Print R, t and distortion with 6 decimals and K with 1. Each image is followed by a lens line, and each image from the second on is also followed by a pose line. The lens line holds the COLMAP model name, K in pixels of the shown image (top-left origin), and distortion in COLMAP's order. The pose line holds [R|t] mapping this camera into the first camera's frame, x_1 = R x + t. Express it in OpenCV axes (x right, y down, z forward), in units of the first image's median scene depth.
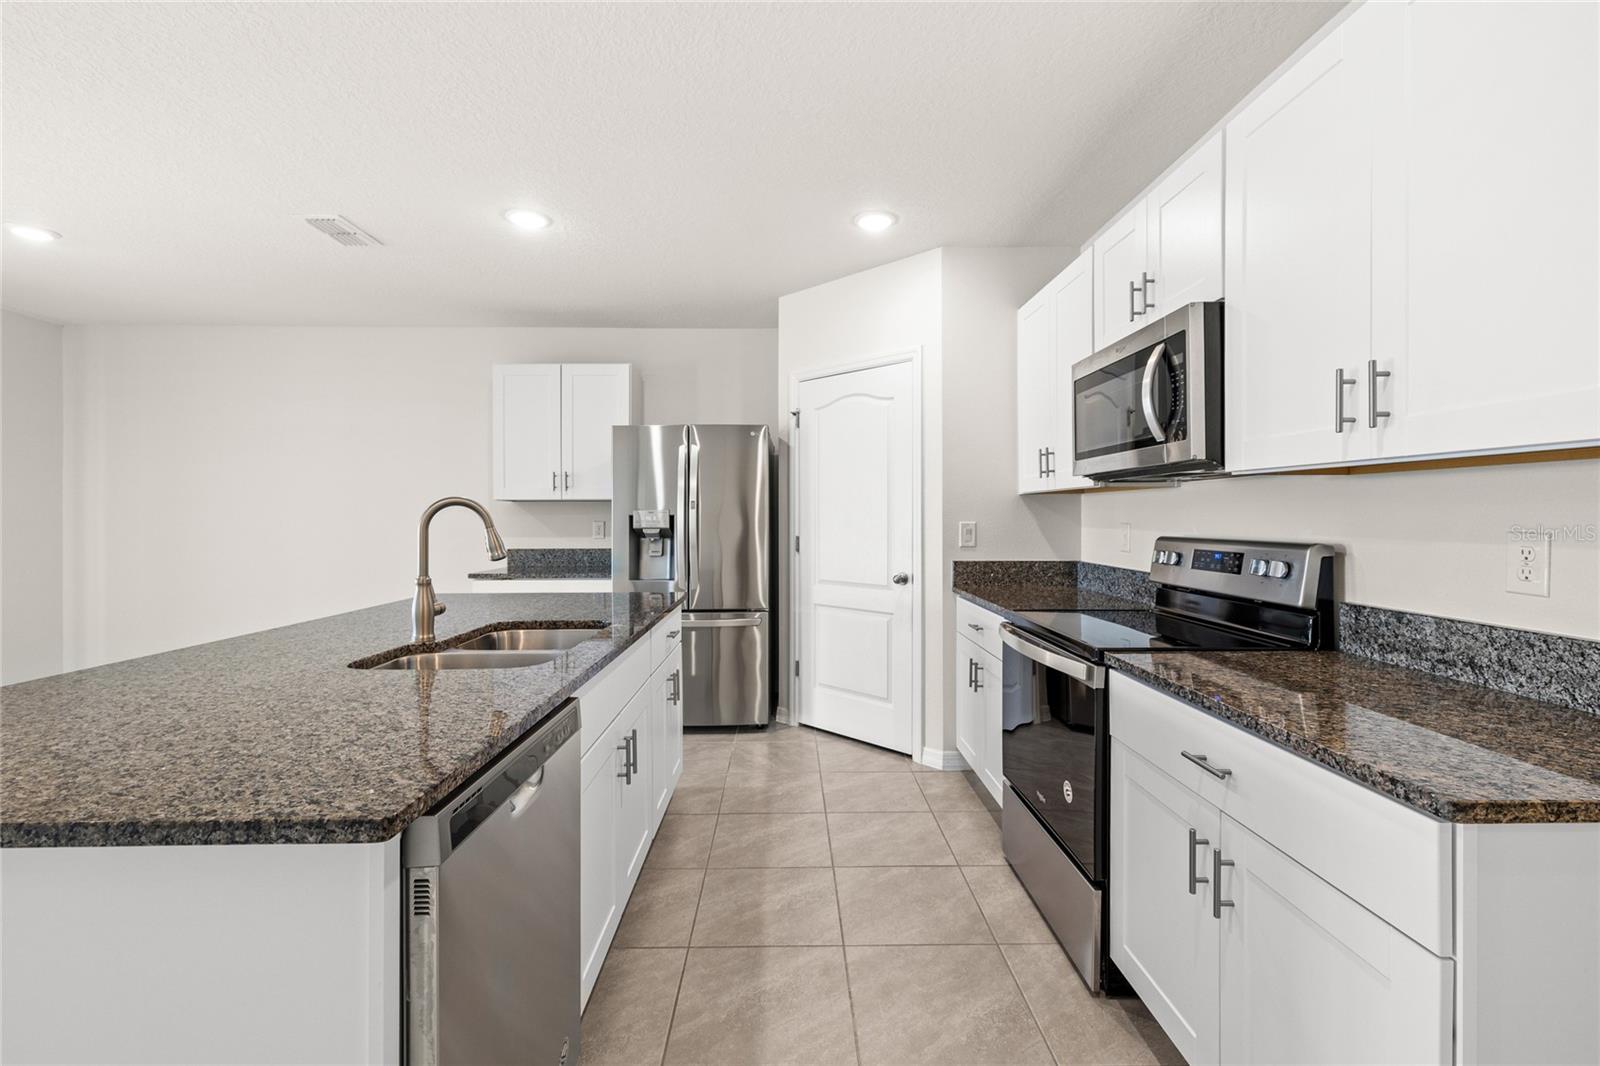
lens RADIAL K [[684.5, 0, 799.9], [0, 684.5, 525.7], [0, 0, 1]] dist [-0.003168, 0.001216]
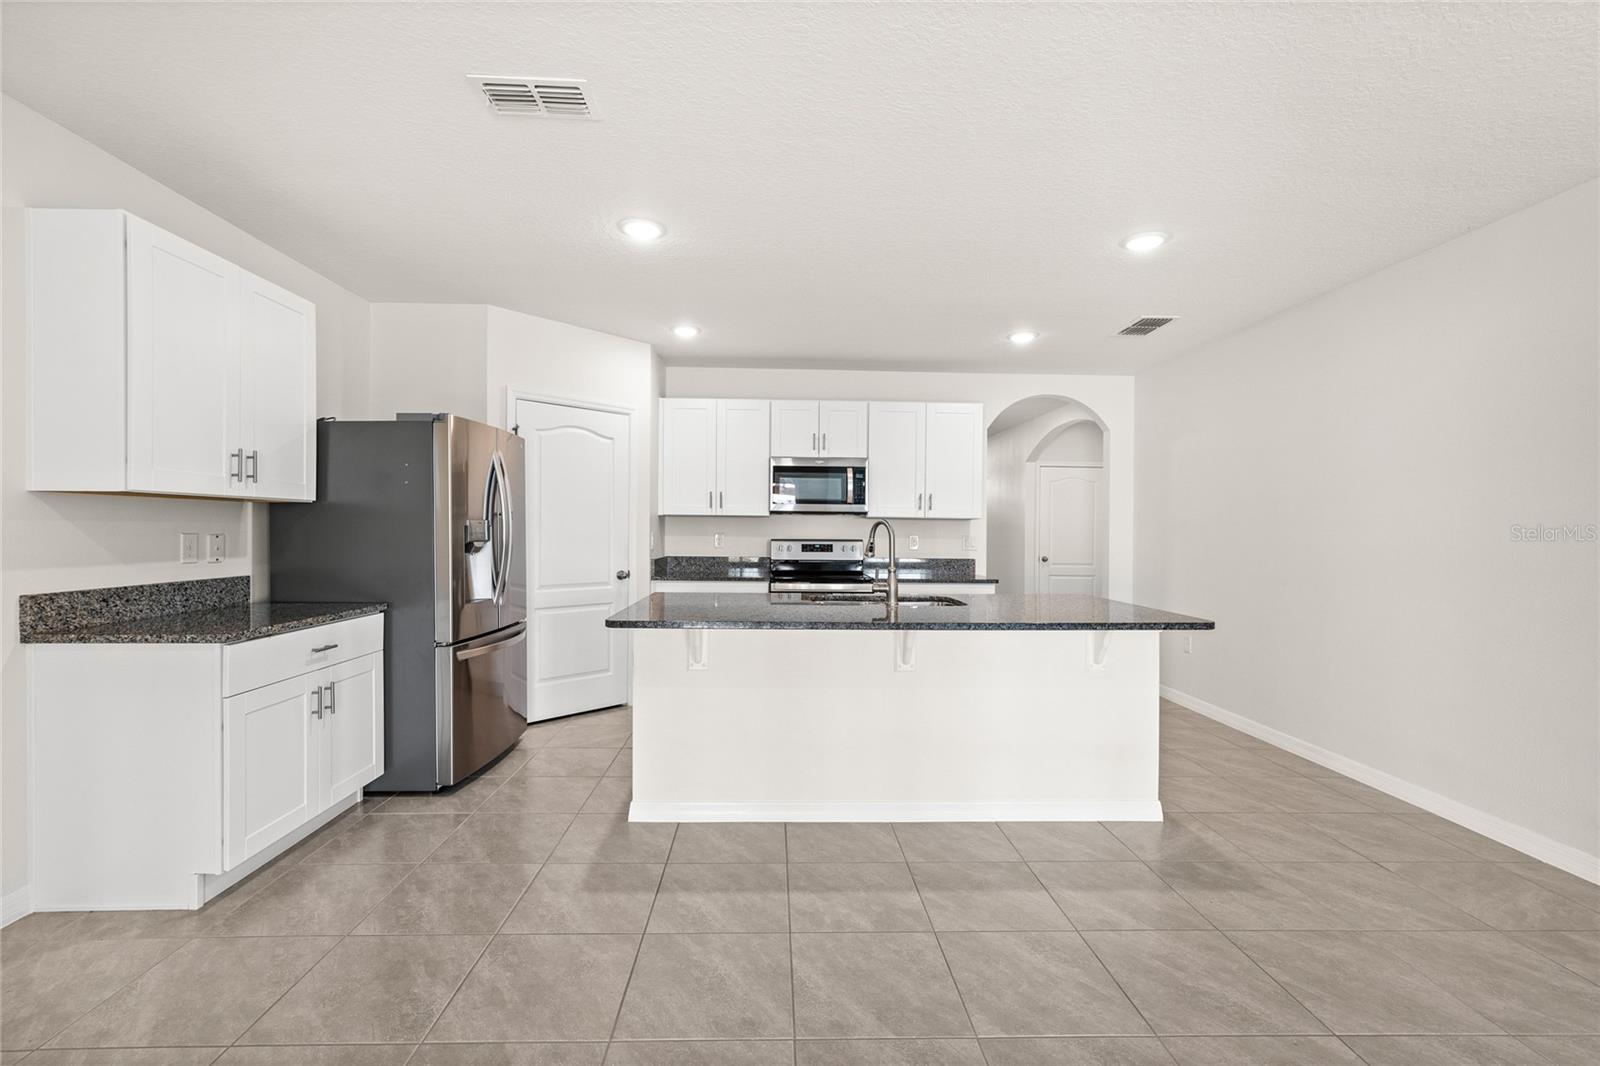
lens RADIAL K [[684.5, 0, 788.1], [0, 684.5, 547.0], [0, 0, 1]] dist [-0.003168, 0.001216]
pose [[0.000423, -0.023116, 0.999733, -1.252595], [0.006495, 0.999712, 0.023113, -0.007756], [-0.999979, 0.006483, 0.000573, 0.707449]]
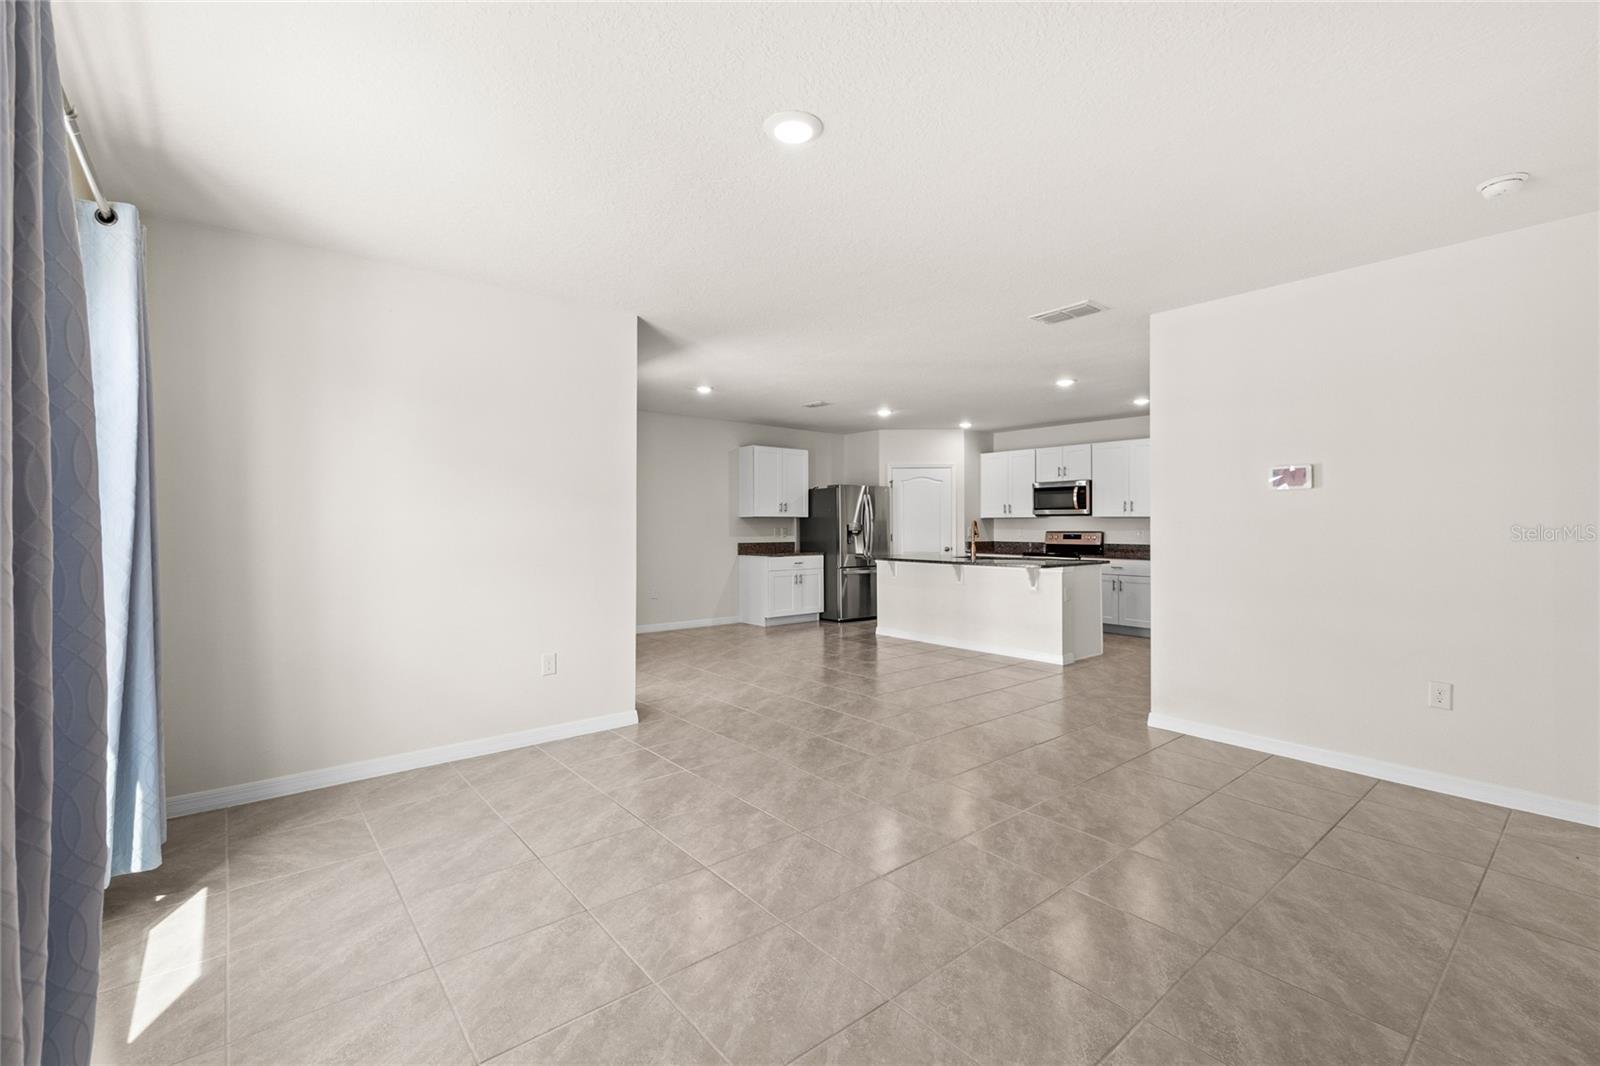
lens RADIAL K [[730.8, 0, 787.4], [0, 730.8, 525.1], [0, 0, 1]] dist [0.028608, 0.000907]
pose [[0.780795, 0.004404, 0.624772, -2.210620], [0.006765, 0.999857, -0.015502, 0.024490], [-0.624750, 0.016330, 0.780654, -0.870471]]
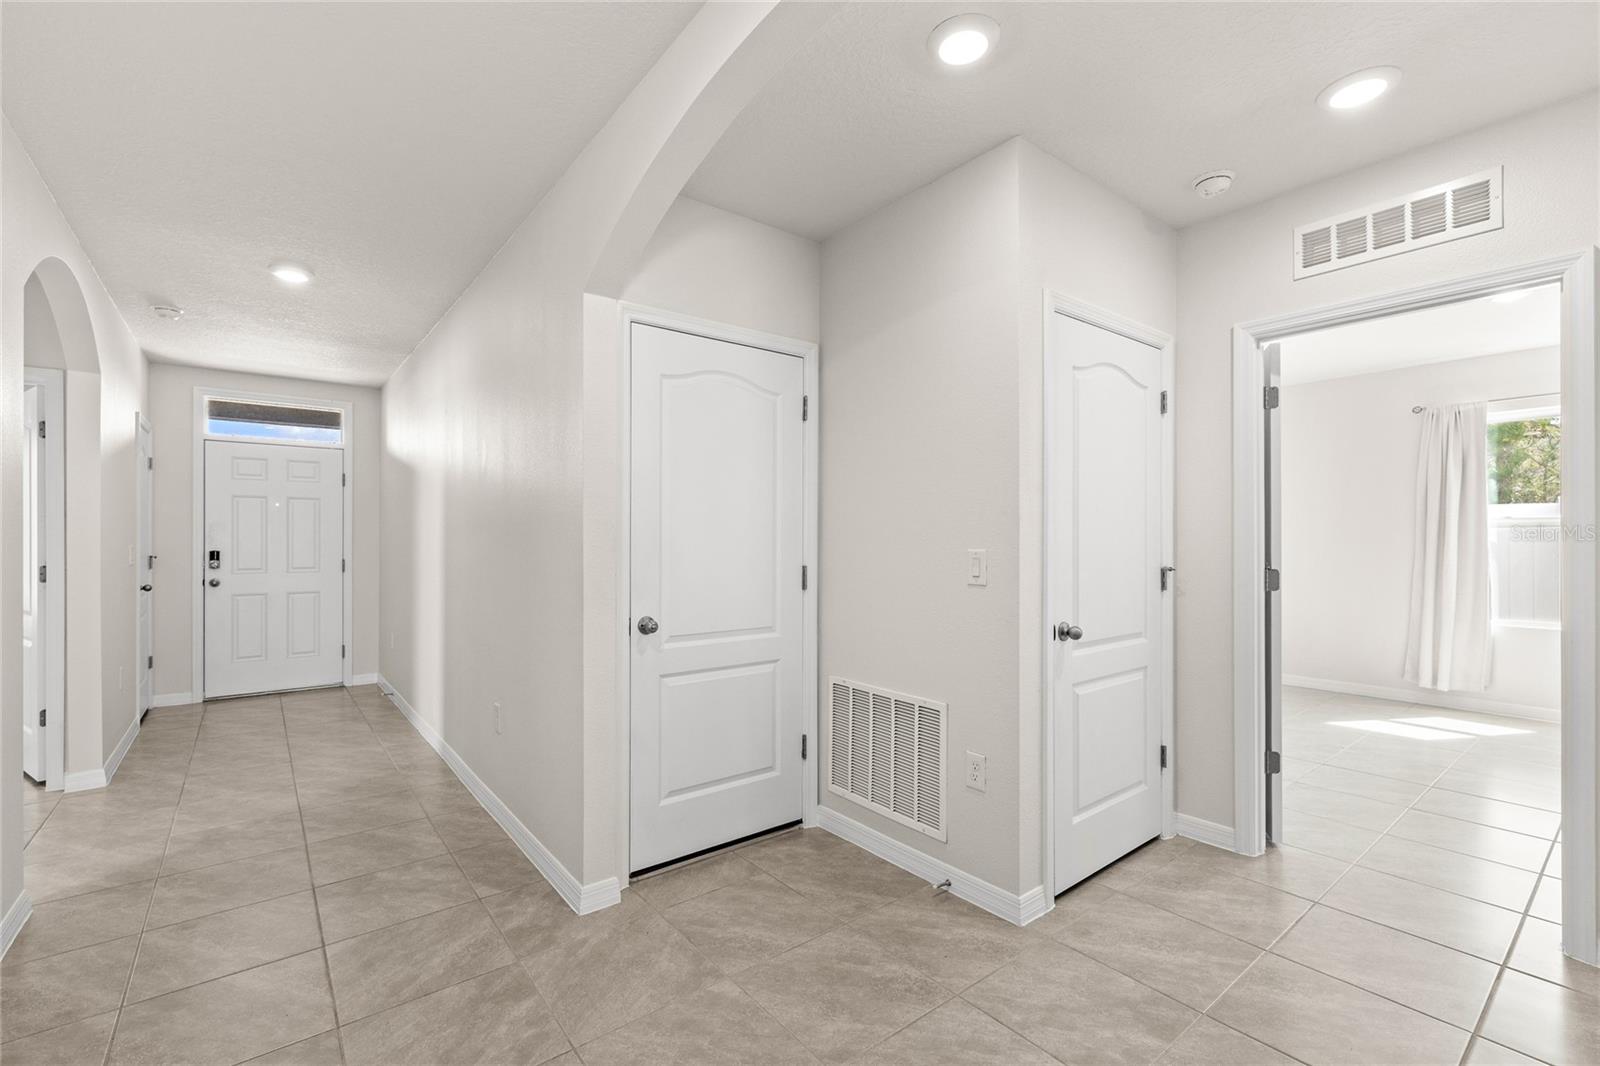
lens RADIAL K [[684.5, 0, 788.3], [0, 684.5, 540.3], [0, 0, 1]] dist [-0.003168, 0.001216]
pose [[-0.600250, 0.002528, 0.799809, 0.525730], [0.013260, 0.999889, 0.006792, -0.001828], [-0.799703, 0.014683, -0.600217, 0.109804]]
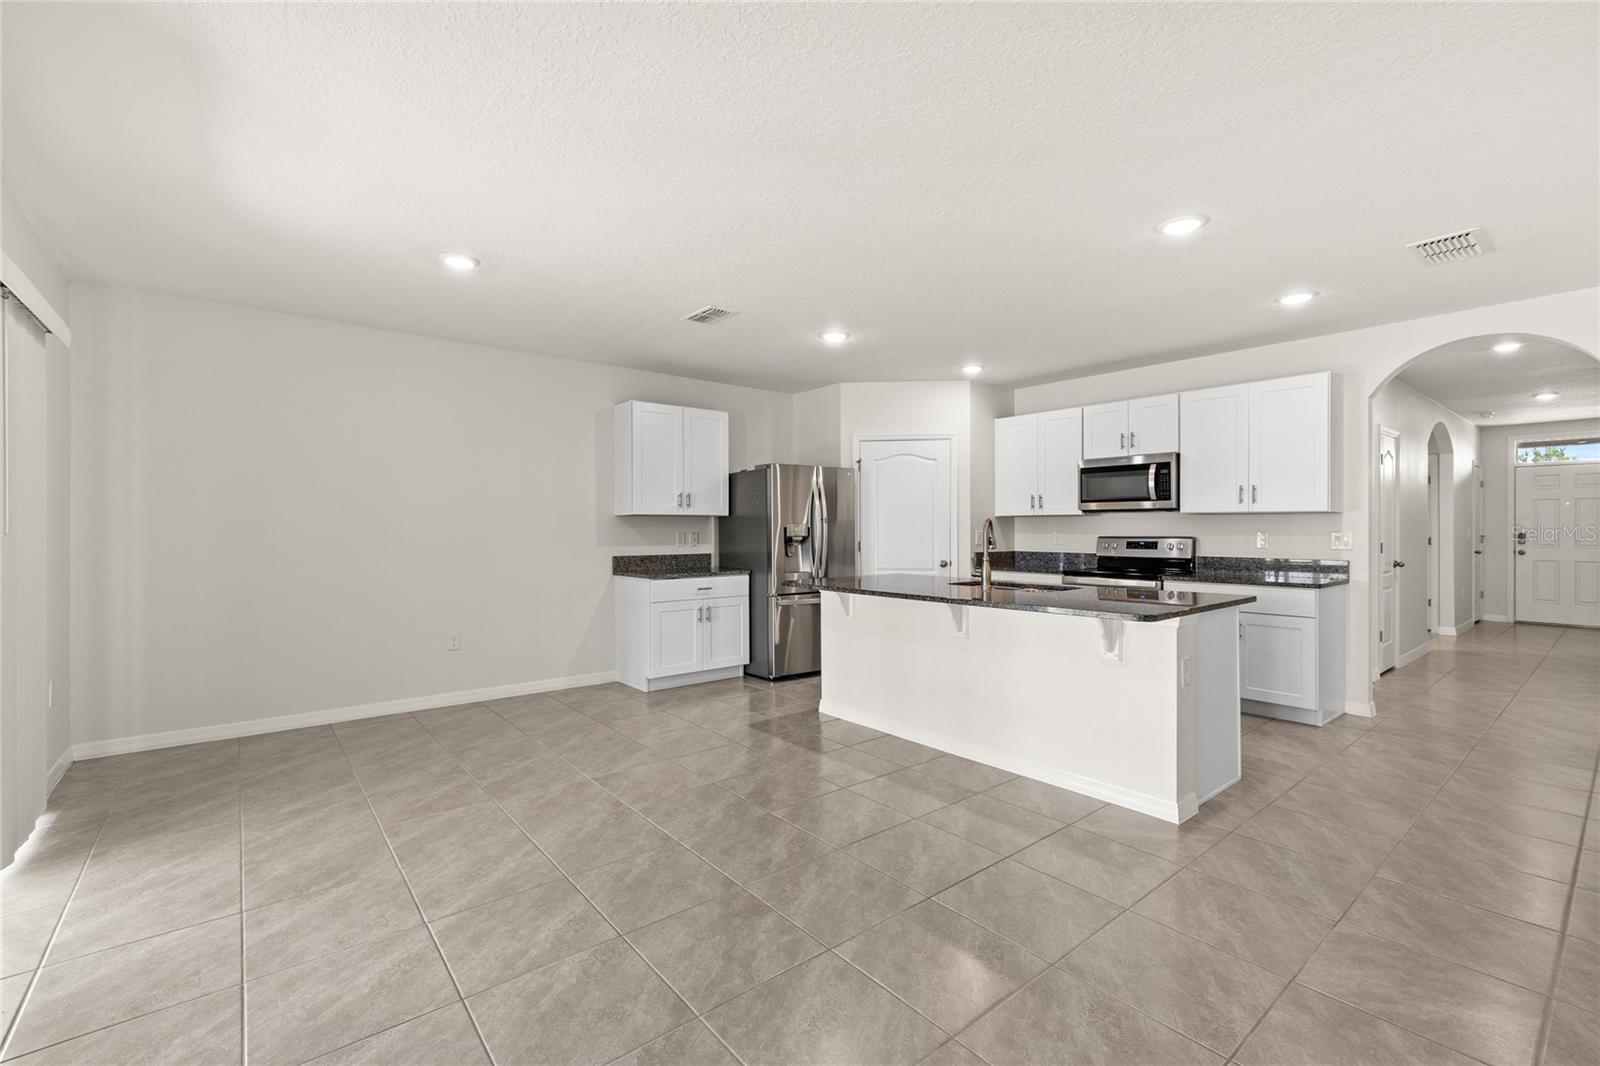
lens RADIAL K [[684.5, 0, 792.7], [0, 684.5, 534.0], [0, 0, 1]] dist [-0.003168, 0.001216]
pose [[0.791557, -0.004166, 0.611081, -1.278407], [0.009467, 0.999940, -0.005446, 0.007357], [-0.611022, 0.010096, 0.791549, -0.150010]]
